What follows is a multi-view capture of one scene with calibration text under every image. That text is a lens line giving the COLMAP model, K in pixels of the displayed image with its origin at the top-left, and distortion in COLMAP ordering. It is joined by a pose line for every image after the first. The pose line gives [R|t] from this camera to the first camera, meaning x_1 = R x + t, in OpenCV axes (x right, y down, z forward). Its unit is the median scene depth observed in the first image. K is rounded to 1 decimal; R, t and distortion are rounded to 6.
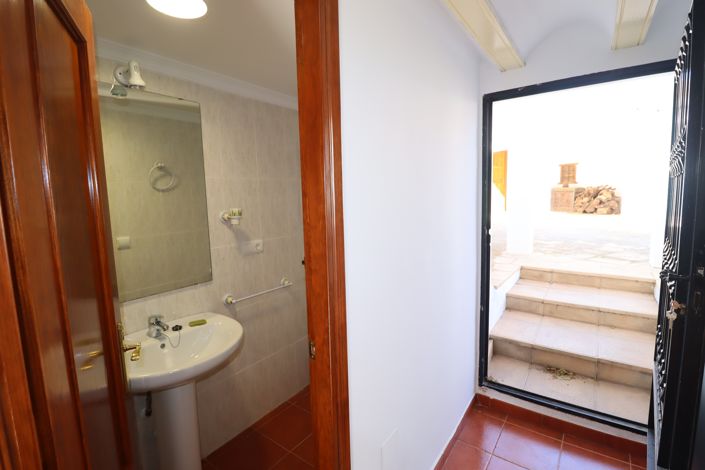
lens RADIAL K [[332.1, 0, 354.7], [0, 332.1, 232.8], [0, 0, 1]] dist [-0.007380, -0.005816]
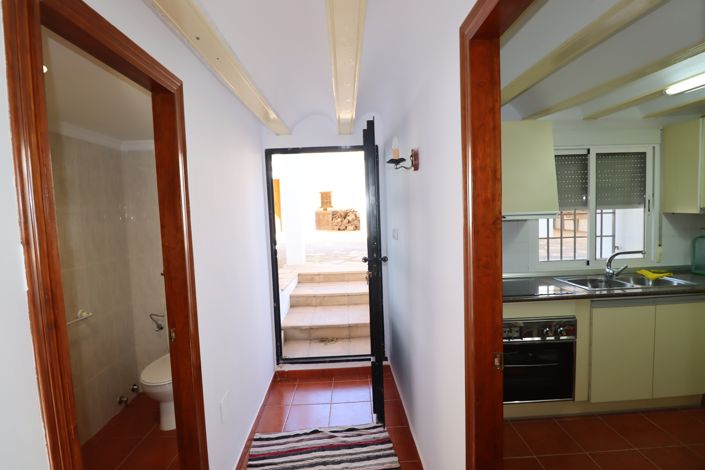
lens RADIAL K [[332.1, 0, 353.7], [0, 332.1, 229.4], [0, 0, 1]] dist [-0.007380, -0.005816]
pose [[0.798866, -0.038272, 0.600290, -0.127119], [0.083860, 0.995314, -0.048145, 0.013226], [-0.595634, 0.088802, 0.798332, -0.236048]]
